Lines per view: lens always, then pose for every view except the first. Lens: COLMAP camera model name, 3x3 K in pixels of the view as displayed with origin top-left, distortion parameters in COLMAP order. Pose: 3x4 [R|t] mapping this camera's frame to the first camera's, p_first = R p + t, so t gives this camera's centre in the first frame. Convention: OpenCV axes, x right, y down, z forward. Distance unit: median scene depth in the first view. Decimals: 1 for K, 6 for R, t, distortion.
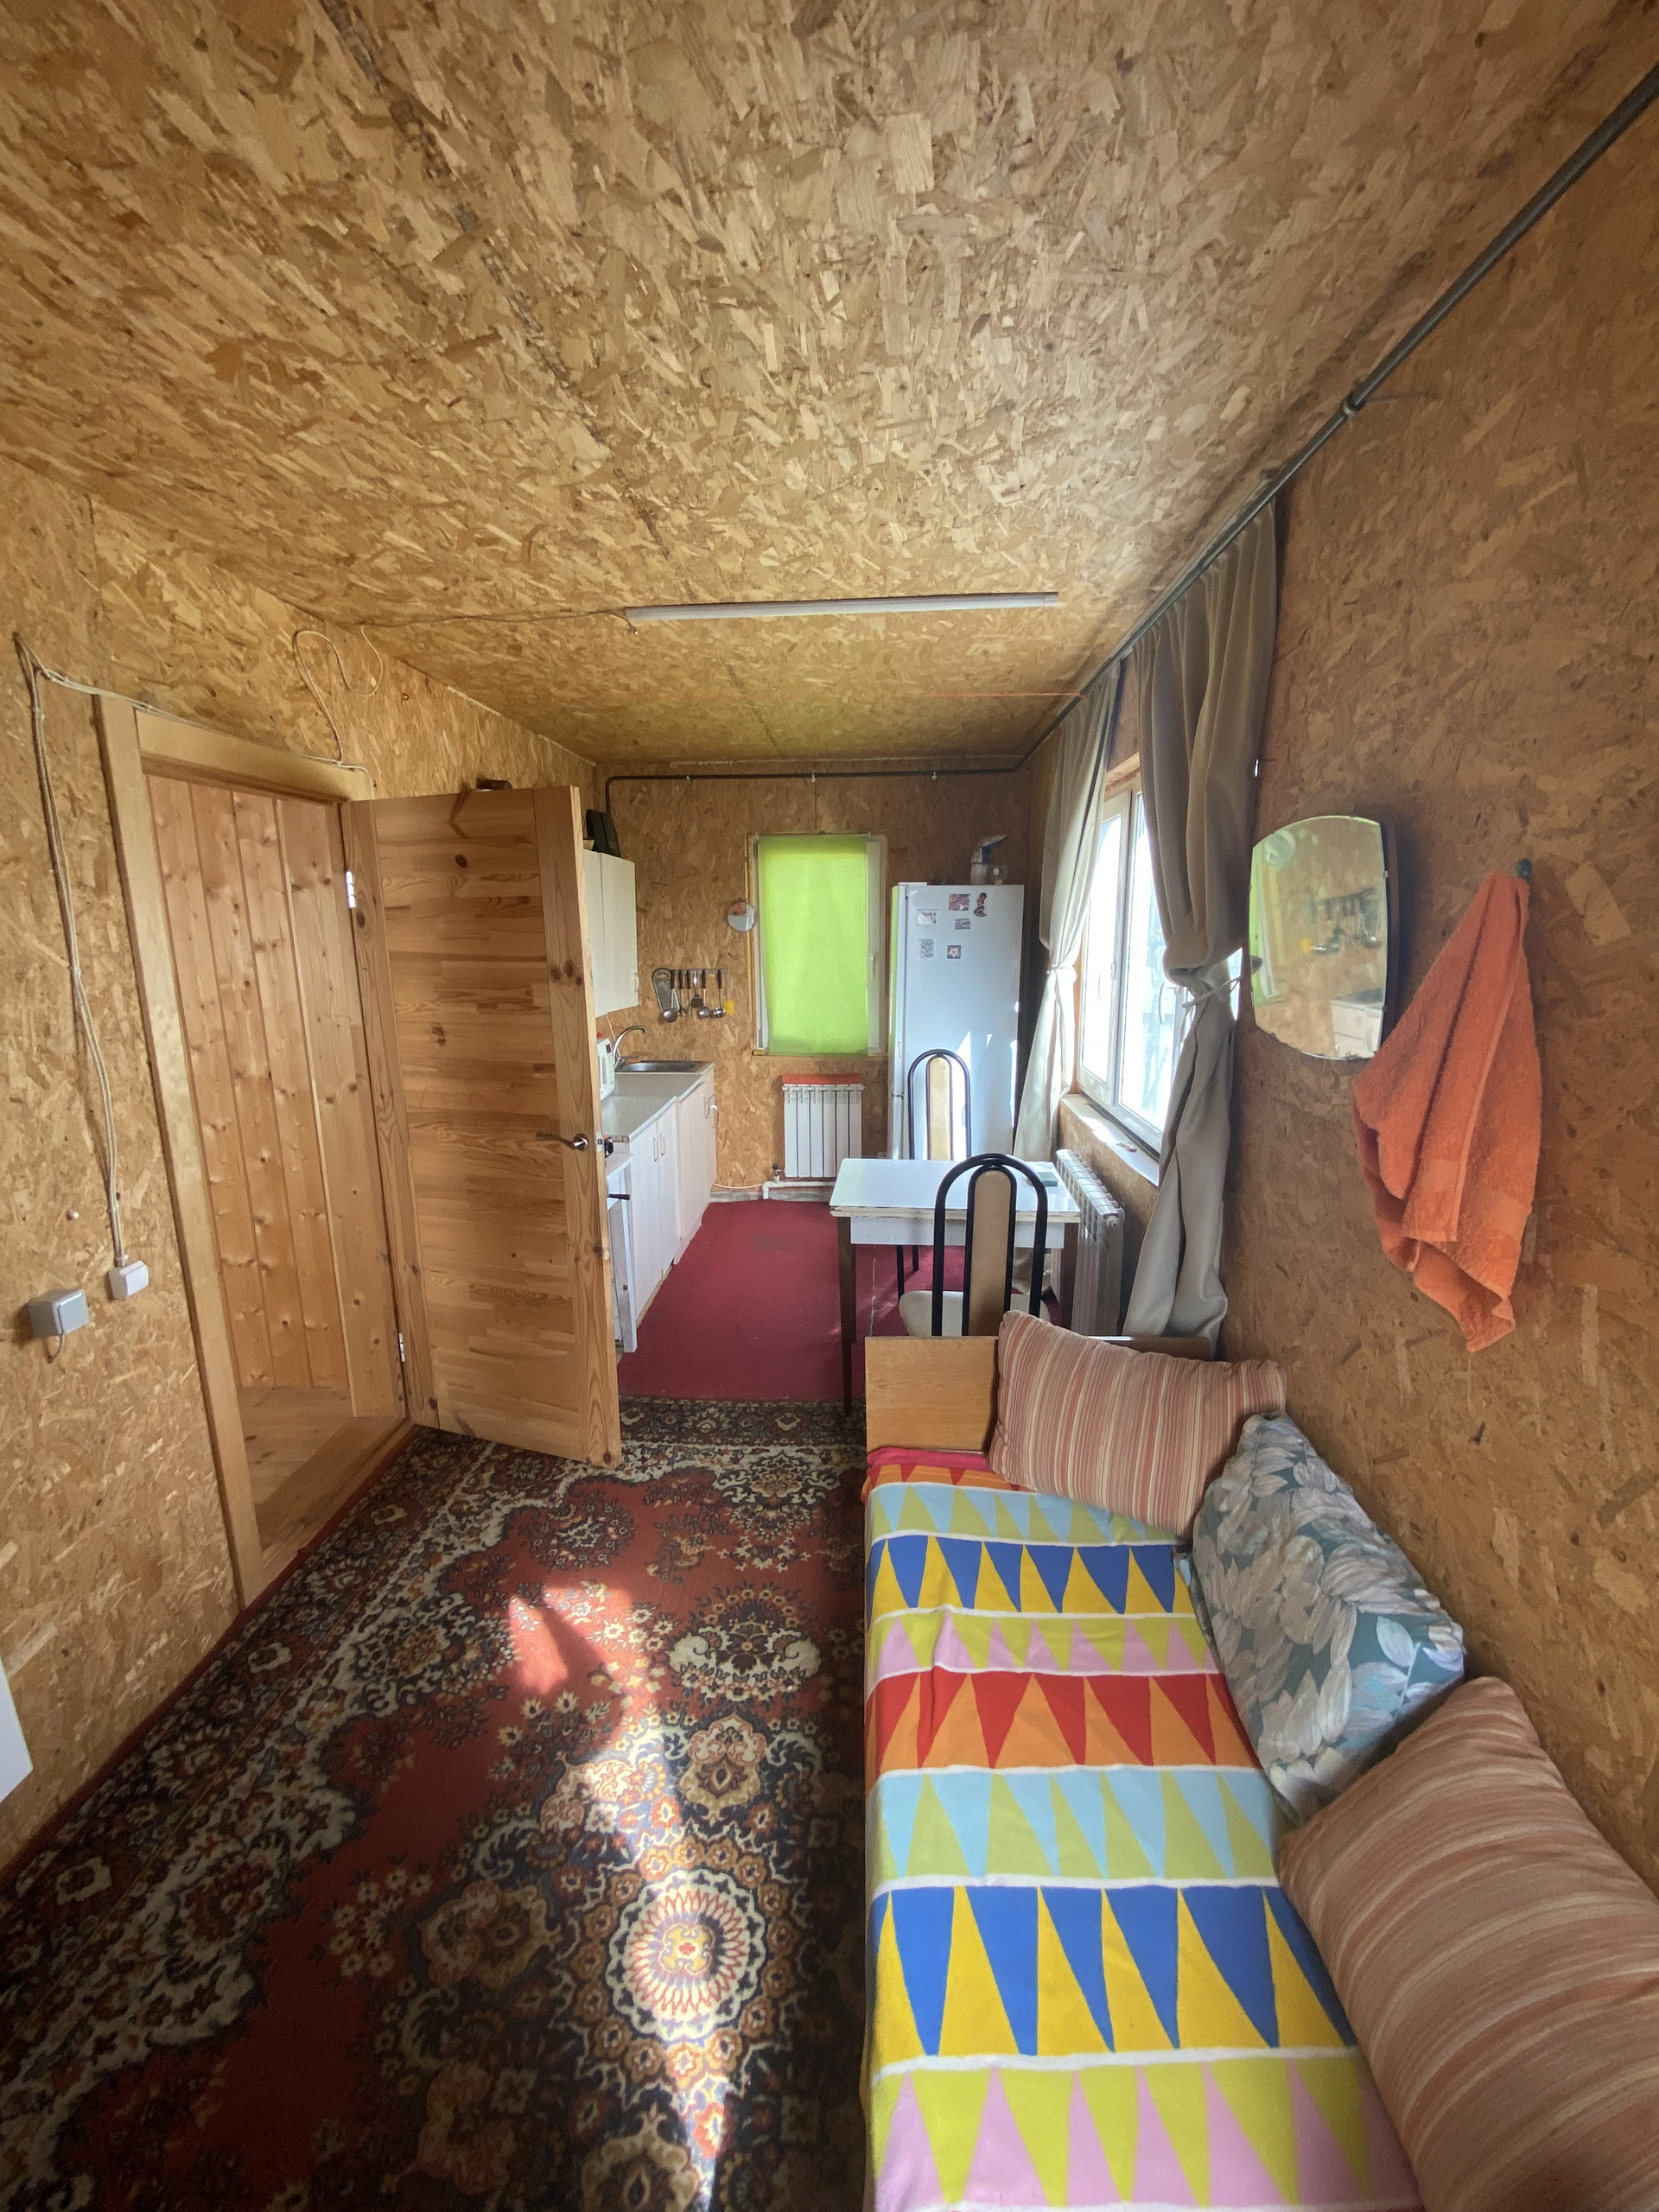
lens RADIAL K [[896.3, 0, 826.6], [0, 896.3, 1095.5], [0, 0, 1]] dist [0.035592, -0.028227]
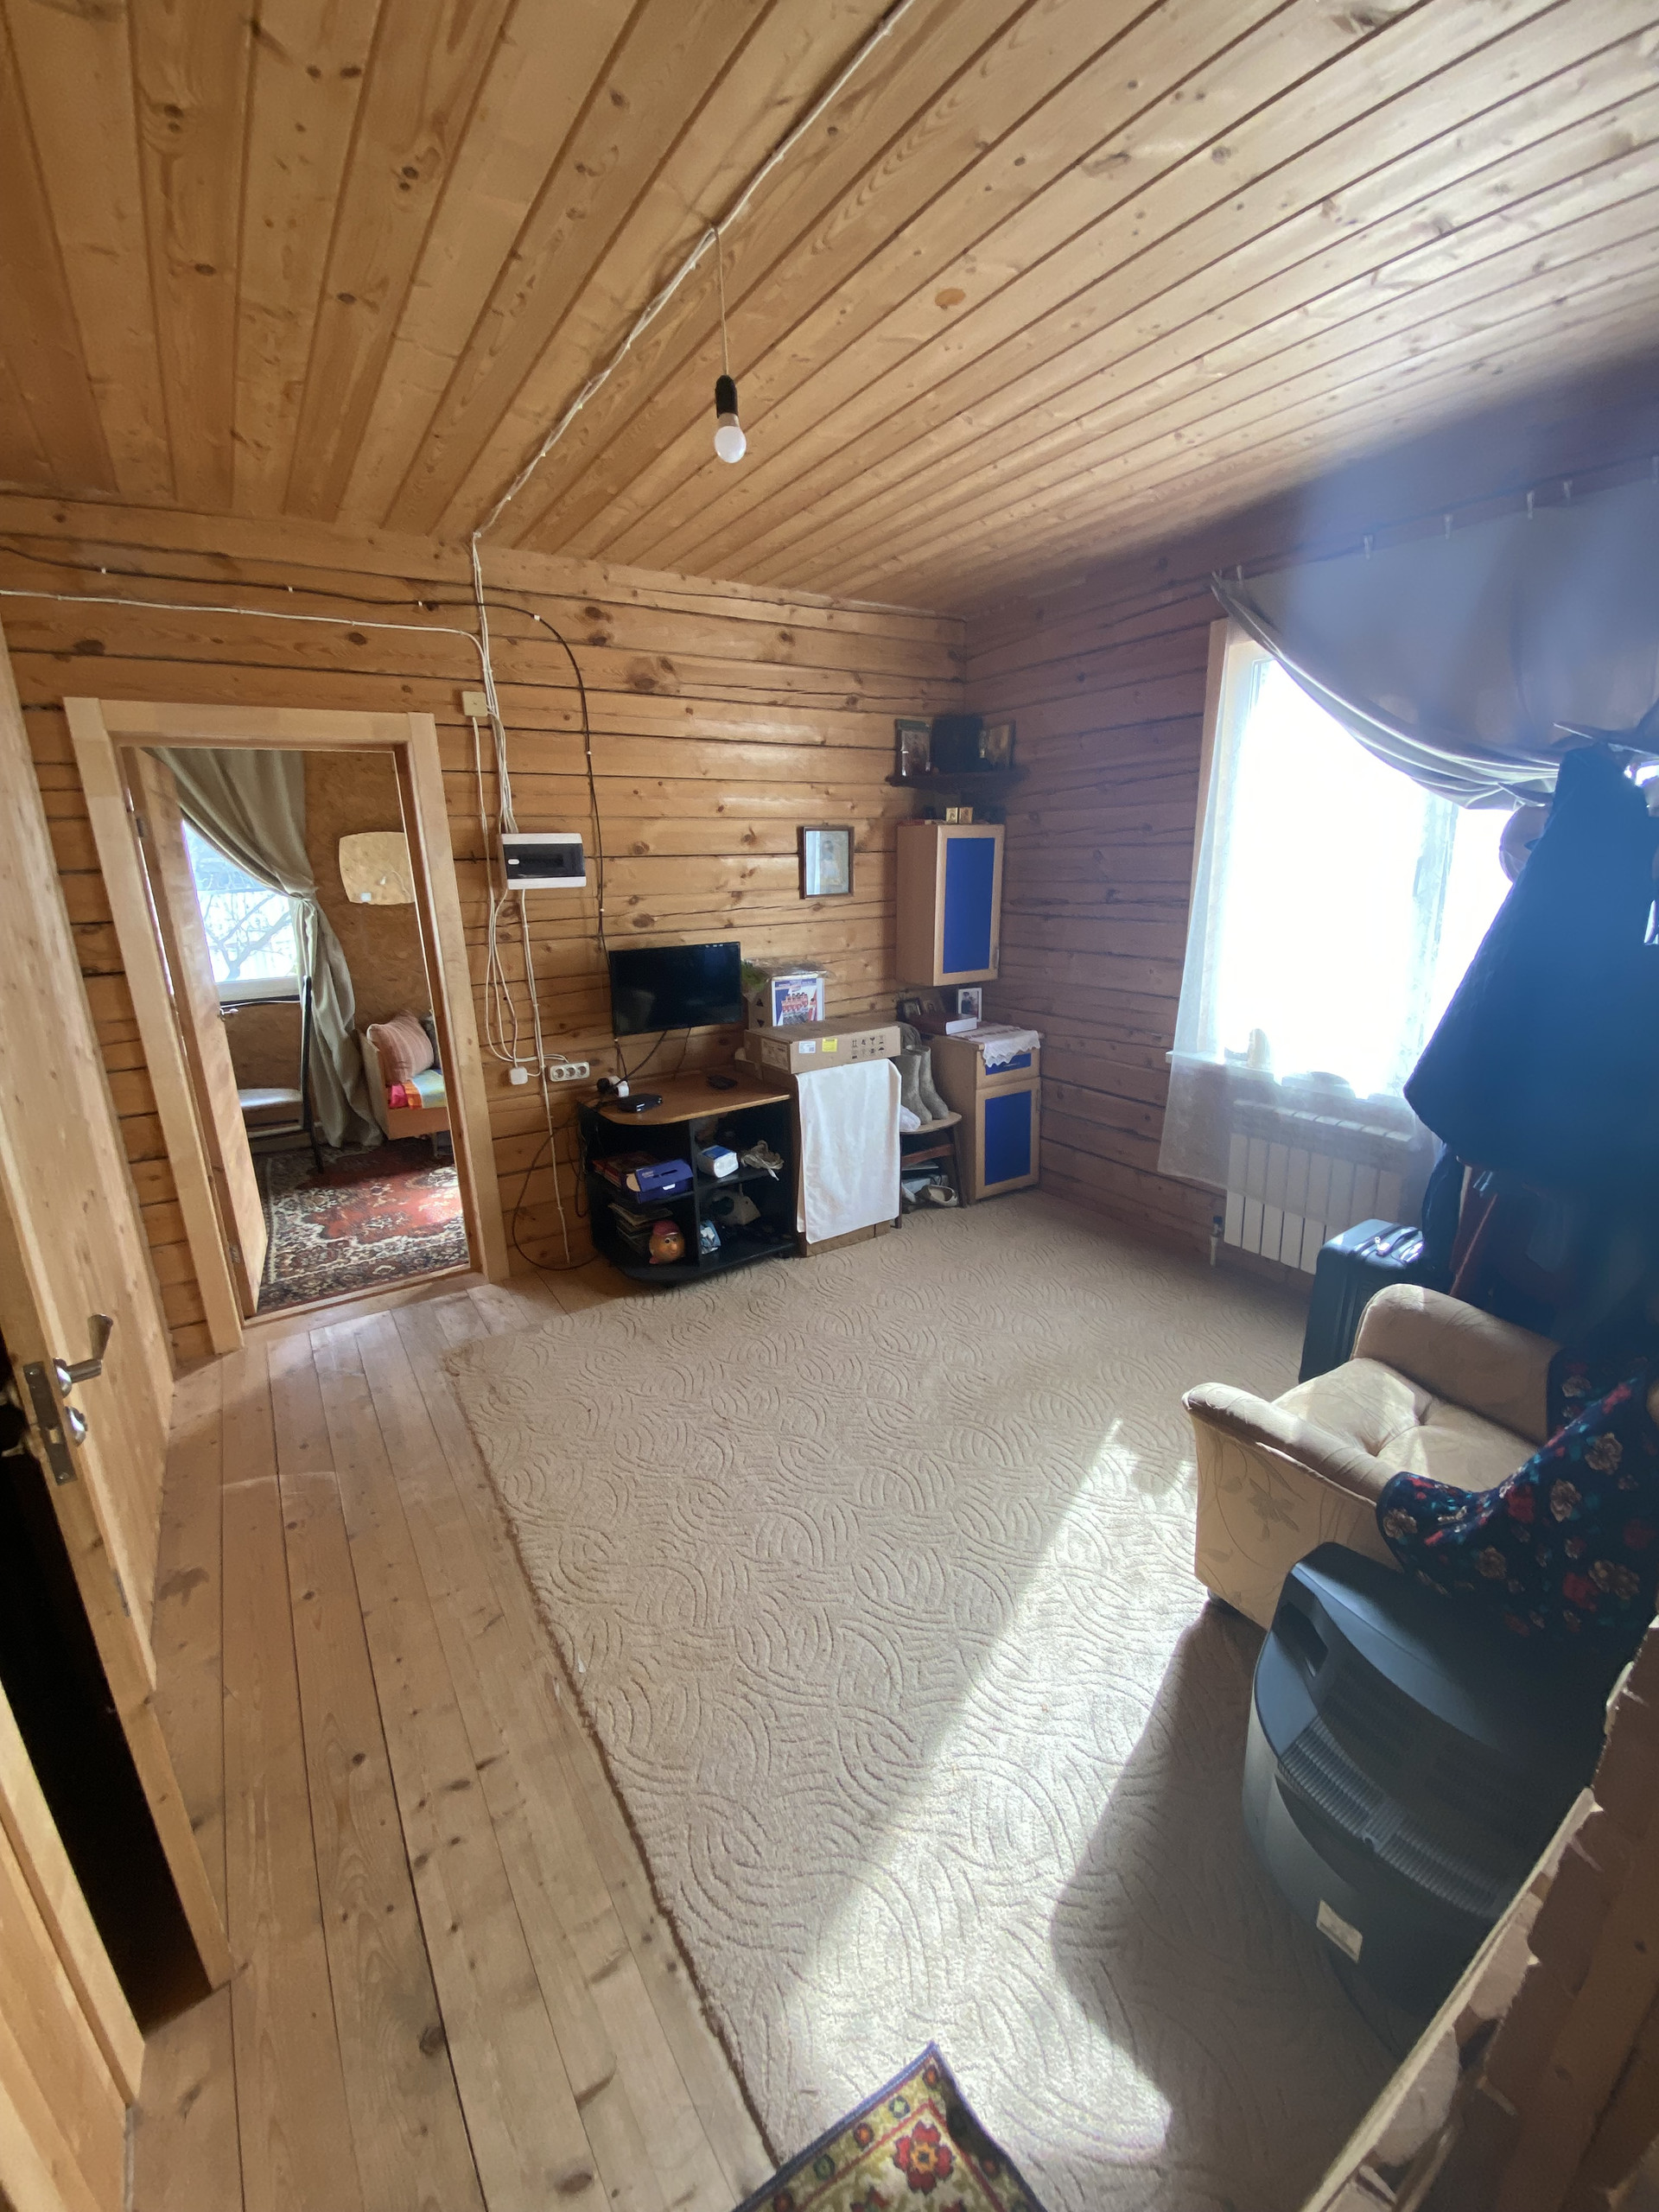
lens RADIAL K [[896.3, 0, 826.6], [0, 896.3, 1095.5], [0, 0, 1]] dist [0.035592, -0.028227]
pose [[-0.575957, -0.187745, 0.795629, -1.921001], [0.190480, 0.915659, 0.353957, -0.162895], [-0.794978, 0.355416, -0.491618, 1.011120]]
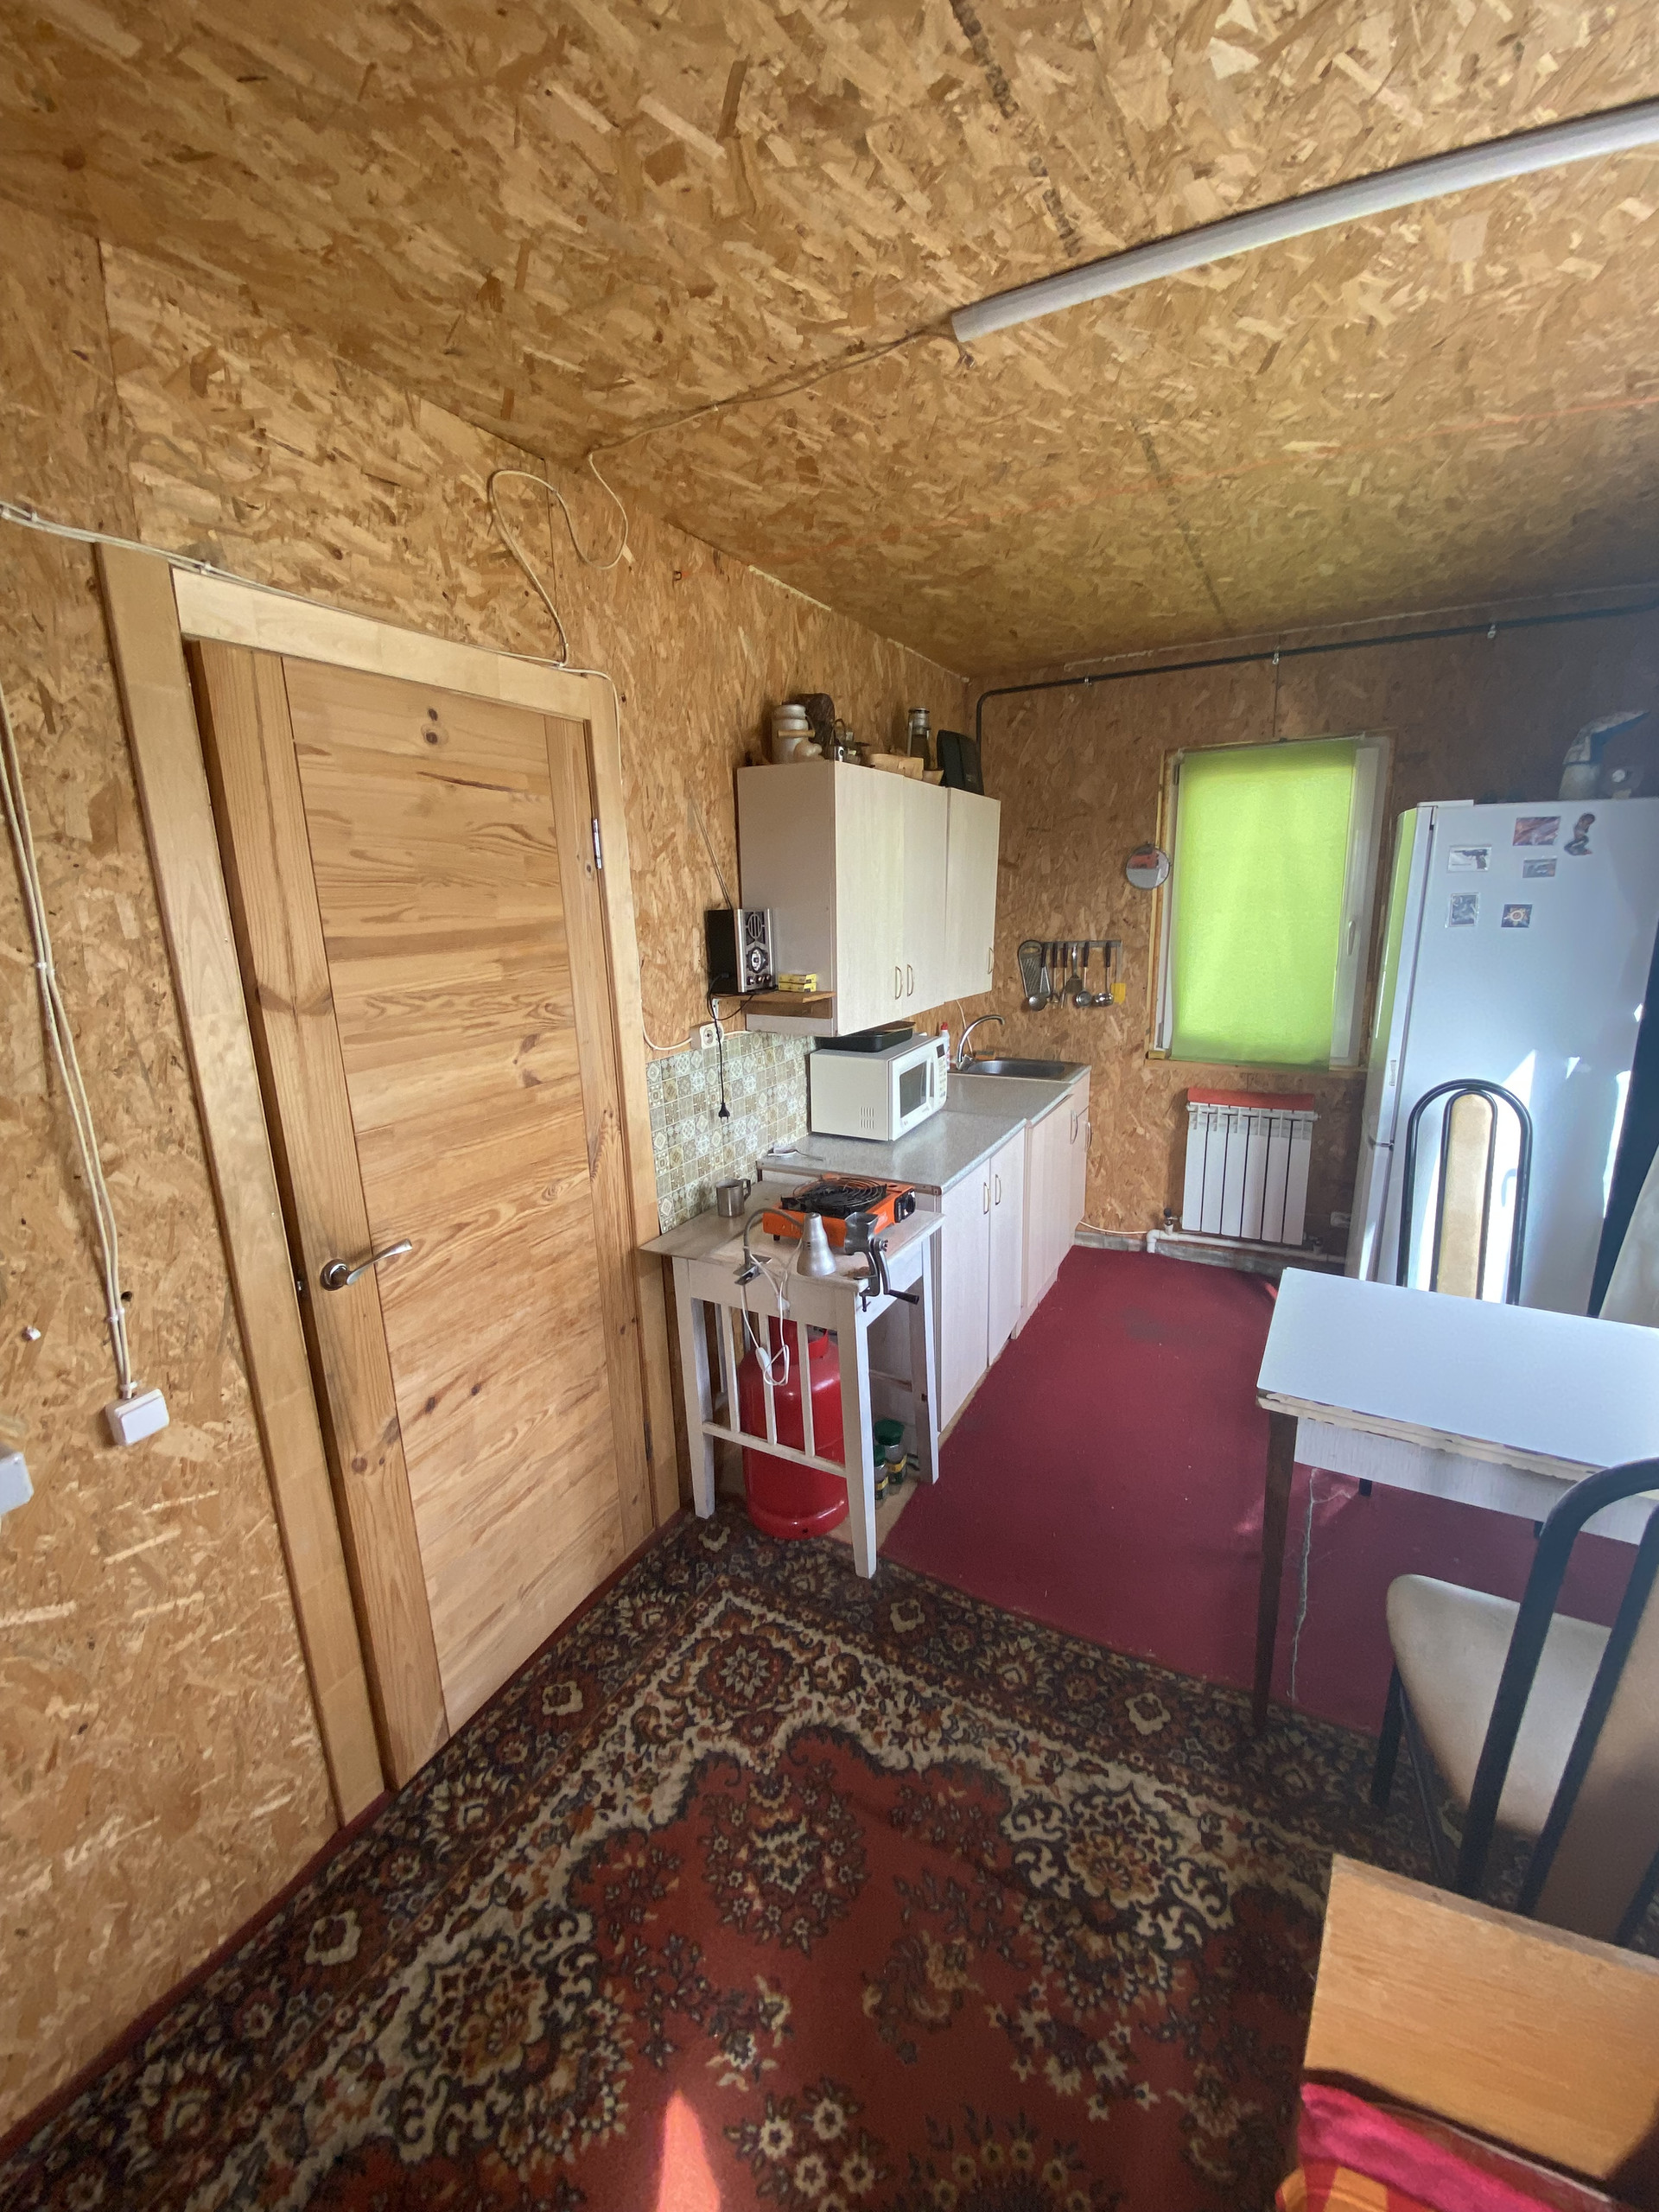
lens RADIAL K [[896.3, 0, 826.6], [0, 896.3, 1095.5], [0, 0, 1]] dist [0.035592, -0.028227]
pose [[0.905226, 0.077963, -0.417717, -0.018710], [-0.059976, 0.996626, 0.056037, -0.077097], [0.420676, -0.025673, 0.906847, 0.419823]]
